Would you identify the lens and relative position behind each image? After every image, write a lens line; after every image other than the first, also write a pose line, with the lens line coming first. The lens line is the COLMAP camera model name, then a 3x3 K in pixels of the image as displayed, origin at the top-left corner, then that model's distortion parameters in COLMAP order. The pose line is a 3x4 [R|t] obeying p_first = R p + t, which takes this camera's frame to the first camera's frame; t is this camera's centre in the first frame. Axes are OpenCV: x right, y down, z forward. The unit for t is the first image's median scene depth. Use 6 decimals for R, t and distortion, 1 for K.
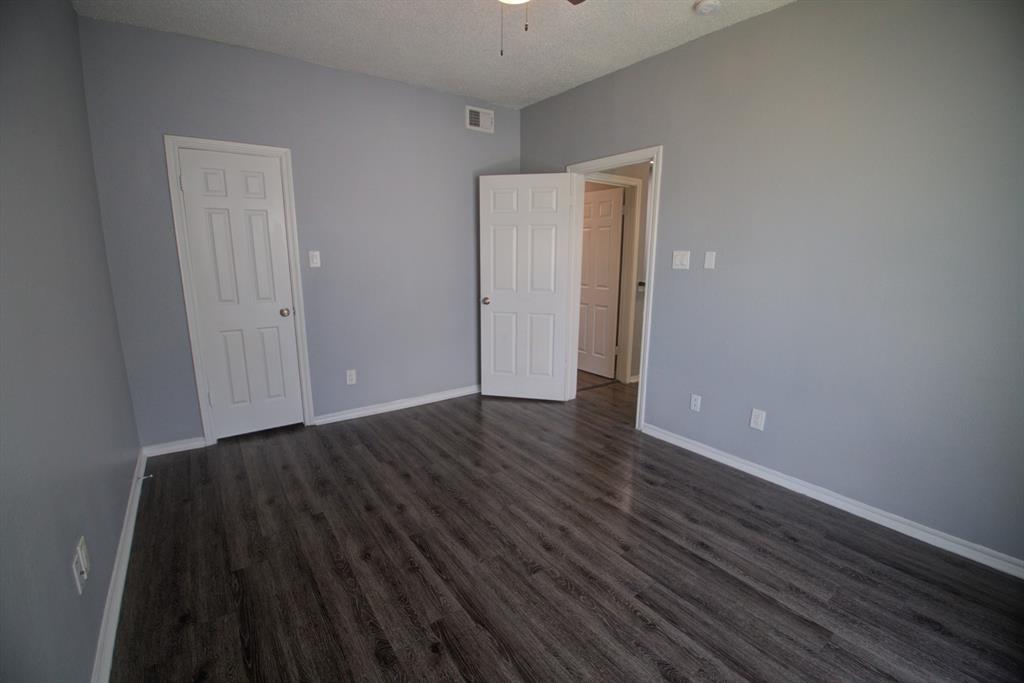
lens RADIAL K [[449.8, 0, 510.5], [0, 449.8, 344.2], [0, 0, 1]] dist [-0.037532, -0.005150]
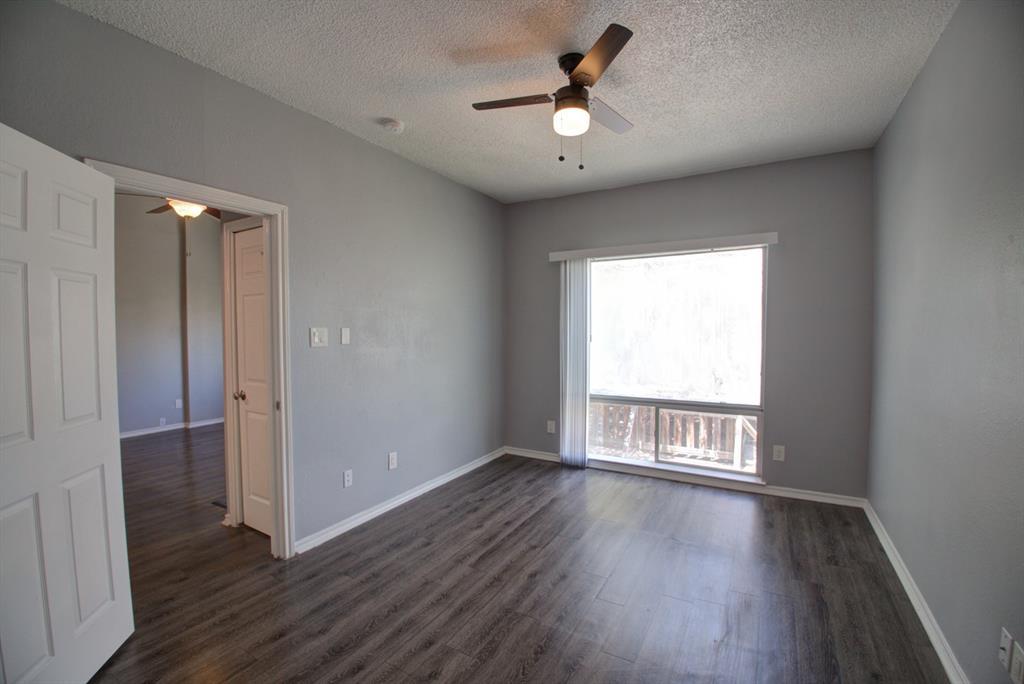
lens RADIAL K [[449.8, 0, 510.5], [0, 449.8, 344.7], [0, 0, 1]] dist [-0.037532, -0.005150]
pose [[-0.417747, -0.040482, 0.907661, -0.765899], [0.187159, 0.973747, 0.129568, -0.268836], [-0.889077, 0.224004, -0.399204, 1.252153]]
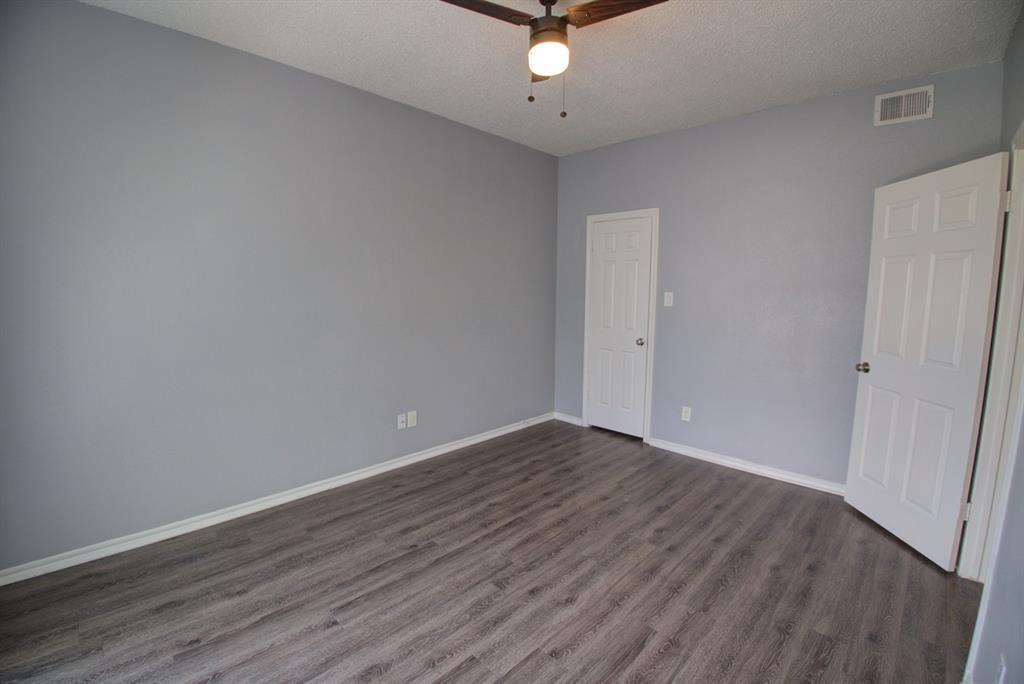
lens RADIAL K [[439.9, 0, 498.2], [0, 439.9, 342.7], [0, 0, 1]] dist [-0.050368, -0.000313]
pose [[0.152079, 0.113779, -0.981797, 0.809147], [-0.209034, 0.974584, 0.080564, -0.114387], [0.966011, 0.192977, 0.171997, 0.567626]]
